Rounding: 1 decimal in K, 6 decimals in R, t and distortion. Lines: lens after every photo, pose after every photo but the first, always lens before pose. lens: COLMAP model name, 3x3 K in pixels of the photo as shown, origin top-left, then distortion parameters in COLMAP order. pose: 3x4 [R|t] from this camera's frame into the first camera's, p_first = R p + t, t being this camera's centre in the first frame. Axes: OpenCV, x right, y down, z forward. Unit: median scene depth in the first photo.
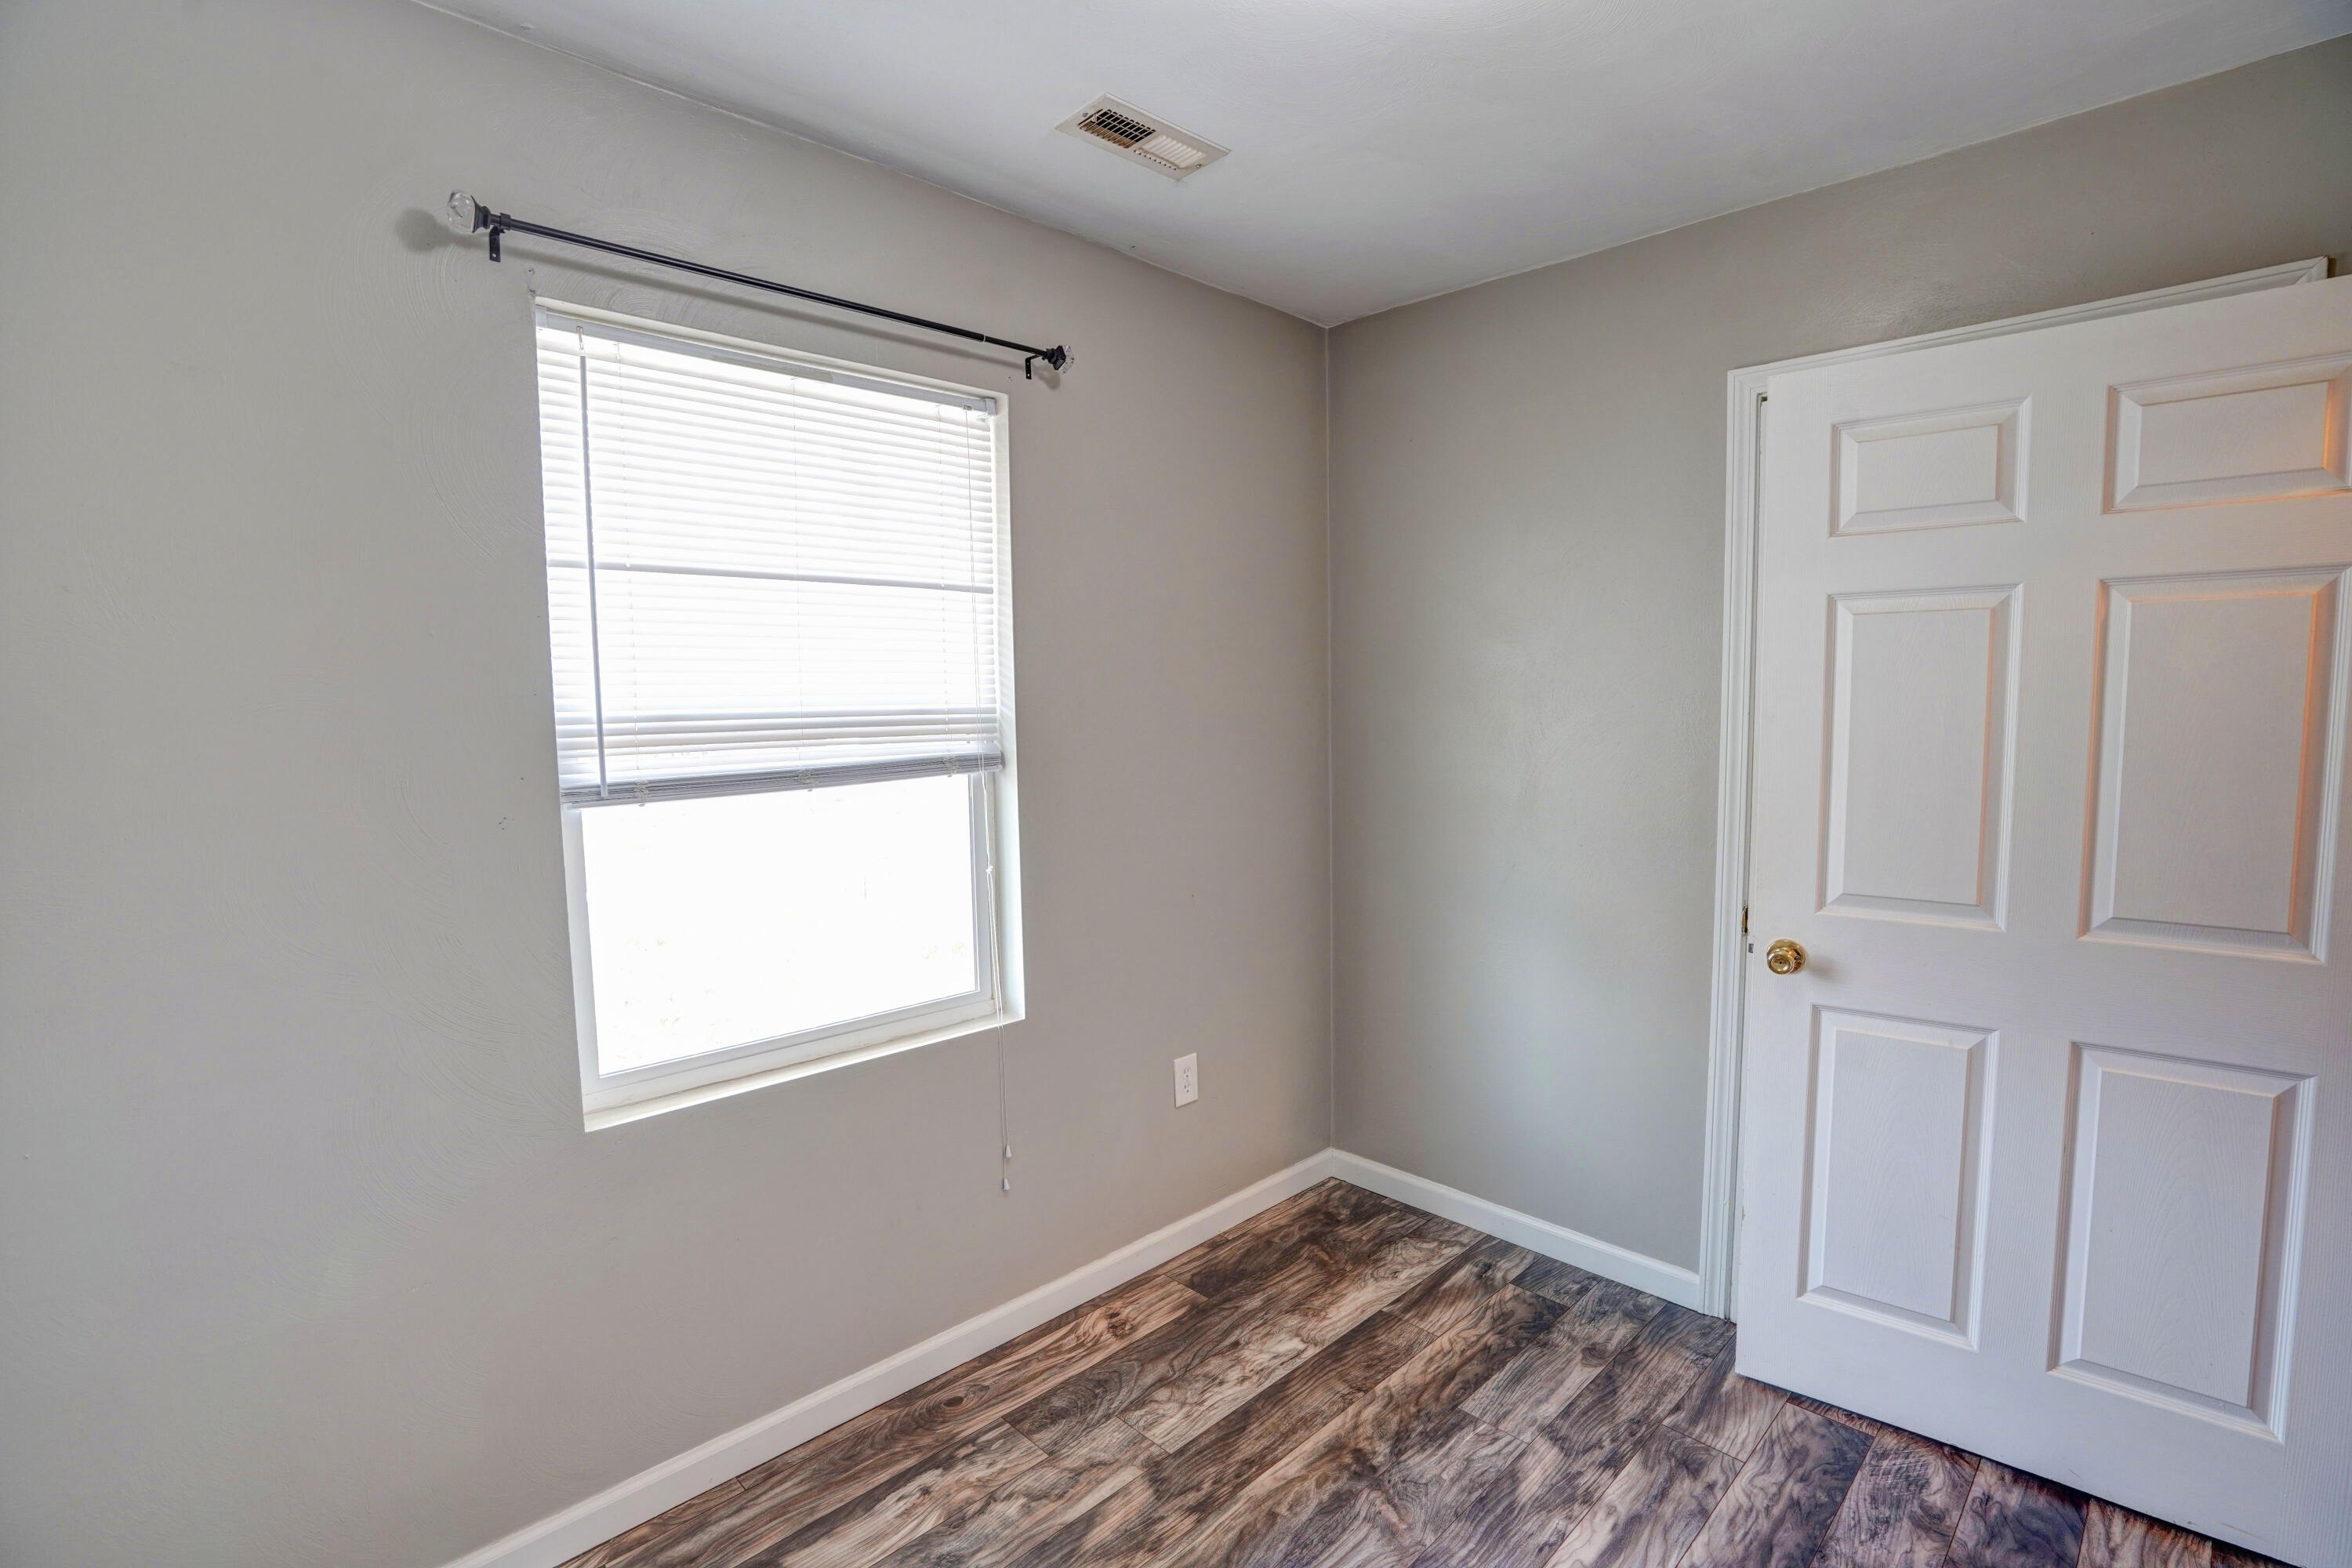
lens RADIAL K [[1080.8, 0, 1176.0], [0, 1080.8, 784.0], [0, 0, 1]] dist [-0.060048, 0.019901]
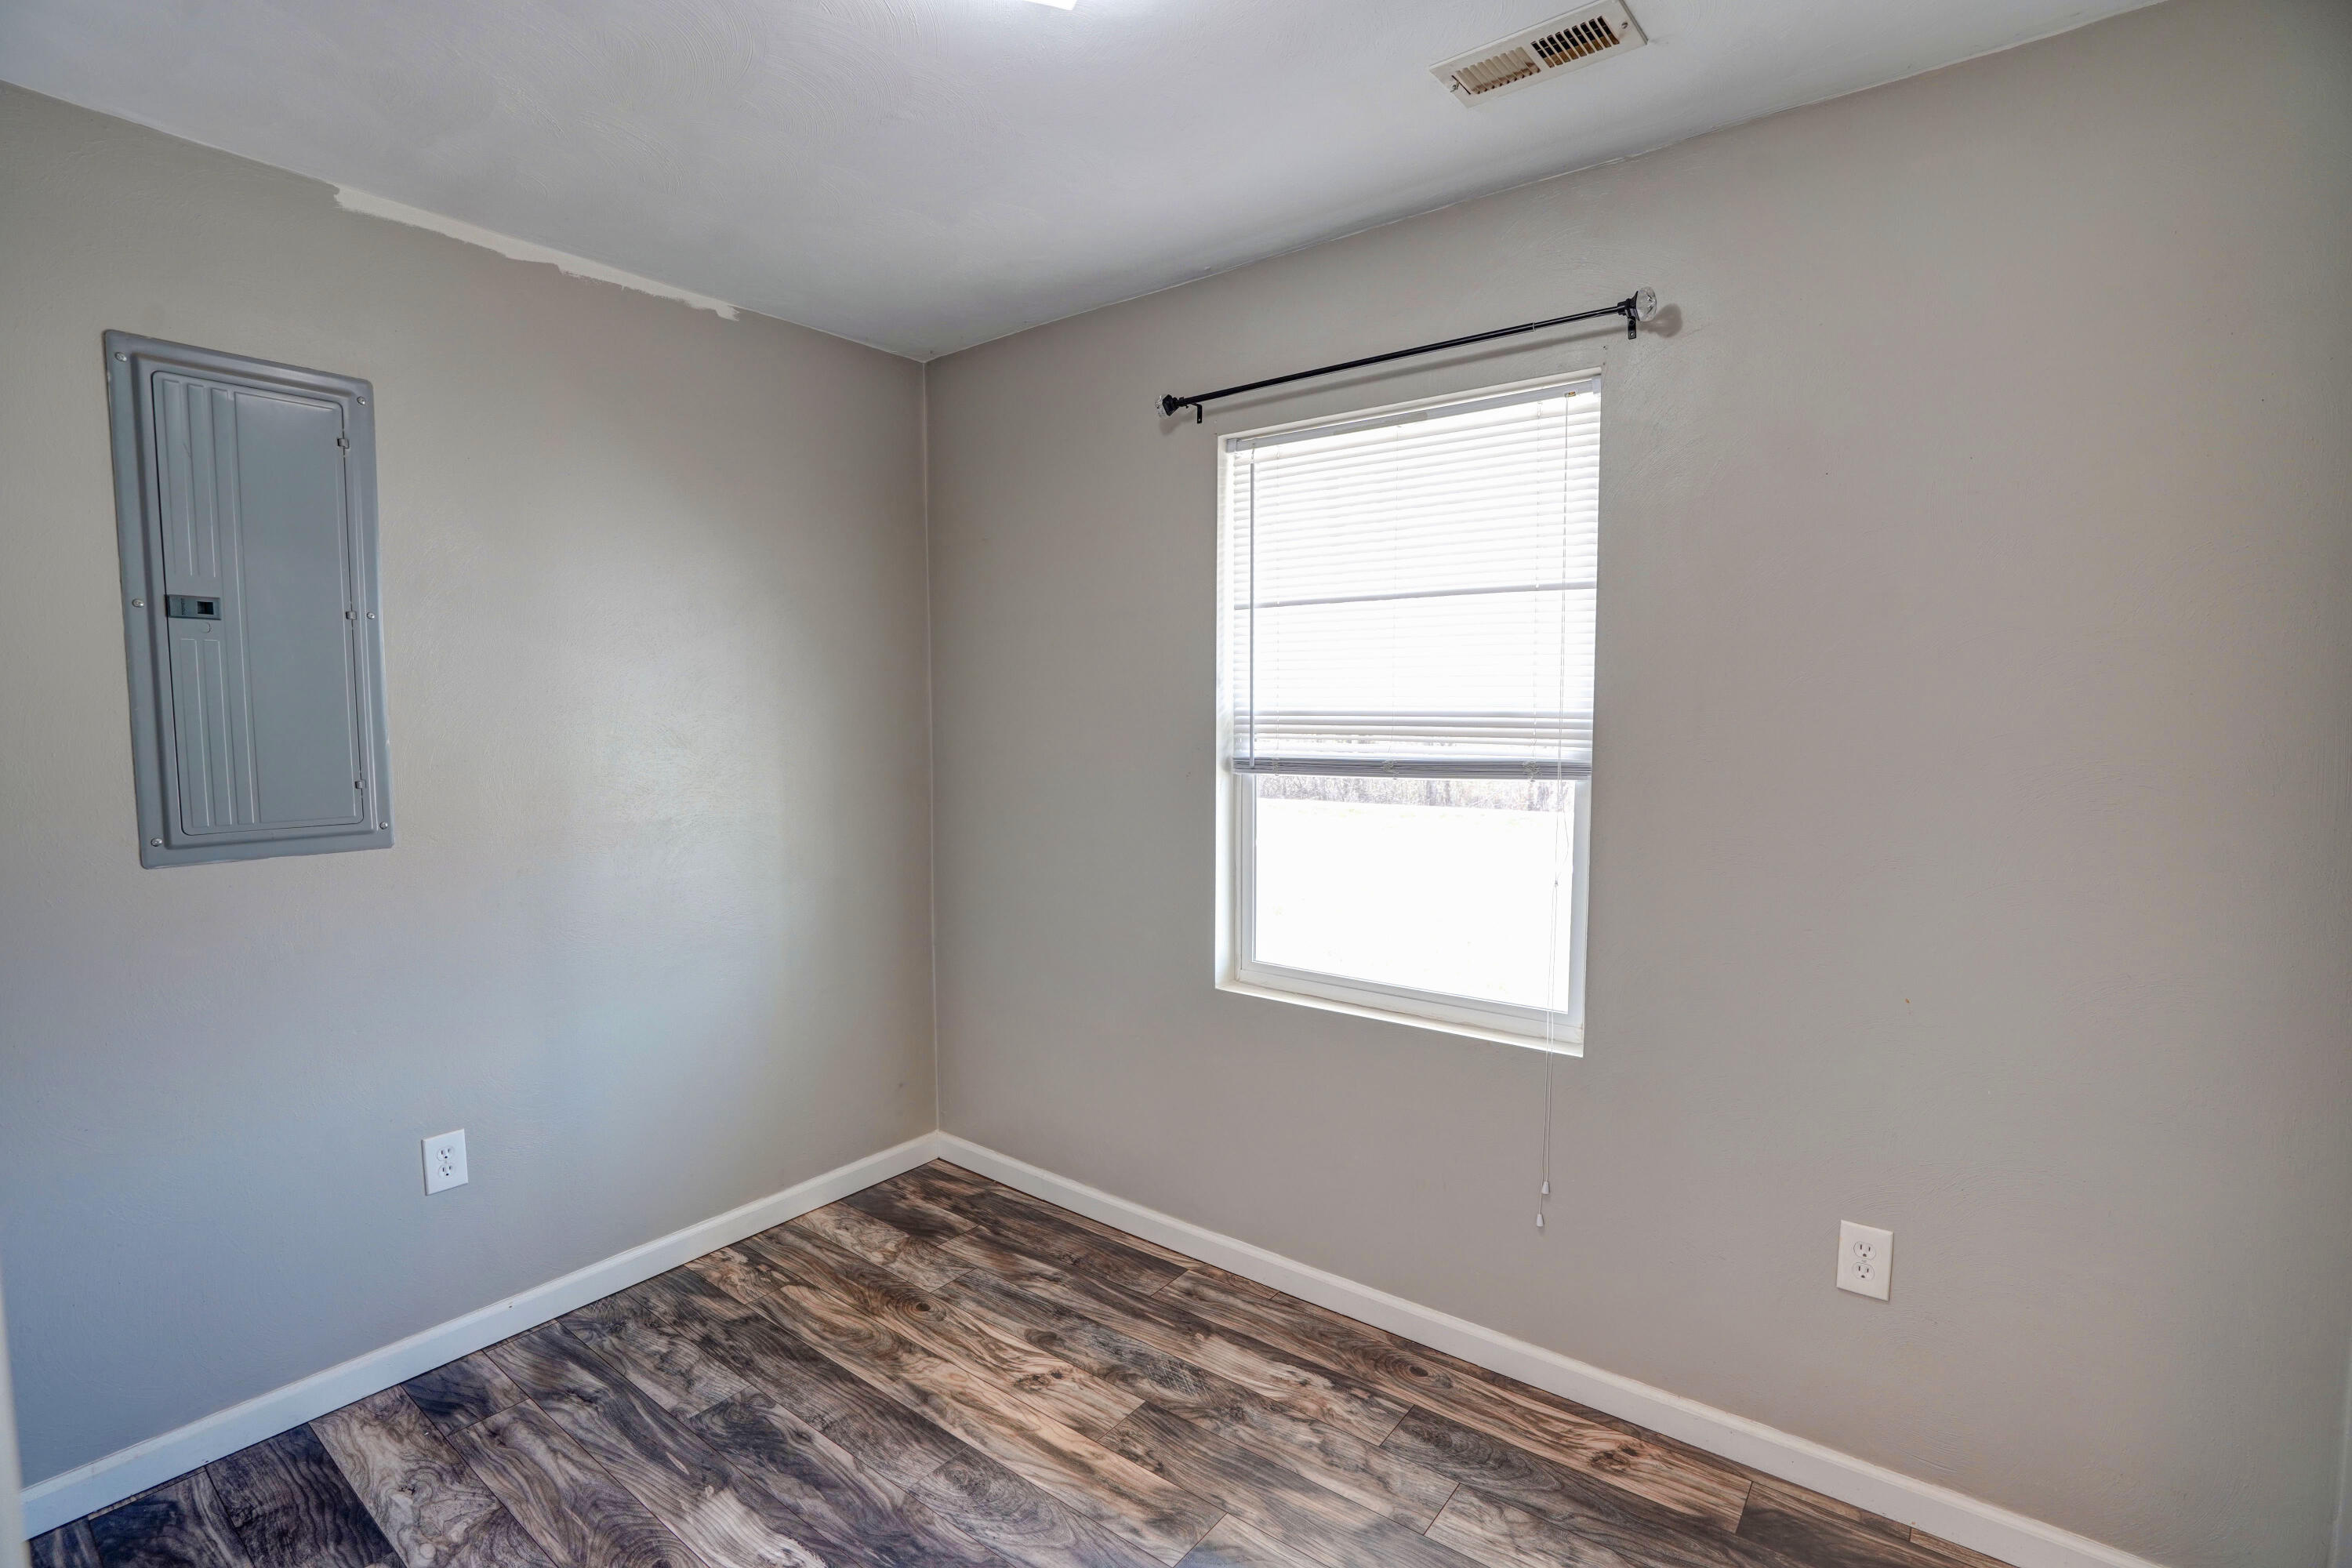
lens RADIAL K [[1080.8, 0, 1176.0], [0, 1080.8, 784.0], [0, 0, 1]] dist [-0.060048, 0.019901]
pose [[0.139693, 0.086721, -0.986390, 0.797416], [-0.082393, 0.993721, 0.075697, -0.059081], [0.986761, 0.070697, 0.145961, 0.610287]]
